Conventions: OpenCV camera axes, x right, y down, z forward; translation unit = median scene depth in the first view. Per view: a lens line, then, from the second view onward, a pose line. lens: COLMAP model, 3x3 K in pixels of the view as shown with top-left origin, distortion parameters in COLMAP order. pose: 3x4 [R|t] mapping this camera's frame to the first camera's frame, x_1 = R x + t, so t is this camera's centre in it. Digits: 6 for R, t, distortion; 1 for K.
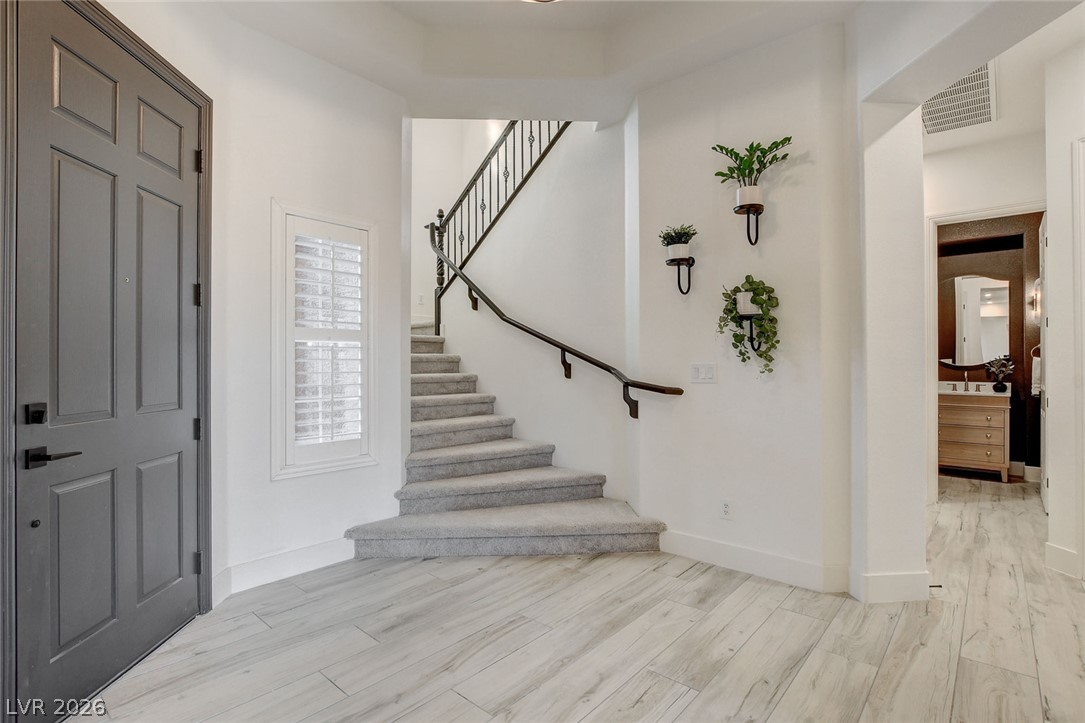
lens RADIAL K [[536.3, 0, 540.2], [0, 536.3, 354.3], [0, 0, 1]] dist [-0.015239, 0.000890]
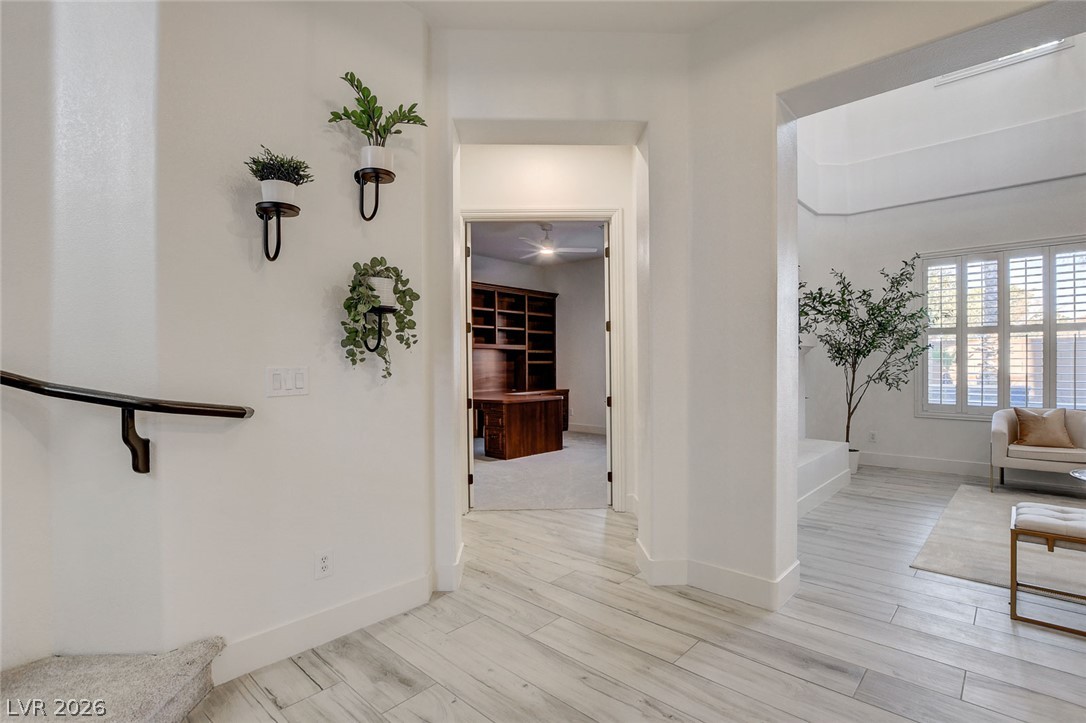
lens RADIAL K [[536.8, 0, 540.7], [0, 536.8, 354.3], [0, 0, 1]] dist [-0.015239, 0.000890]
pose [[0.014770, 0.012221, 0.999816, -0.406486], [-0.009502, 0.999882, -0.012081, 0.006323], [-0.999846, -0.009322, 0.014884, 0.721516]]
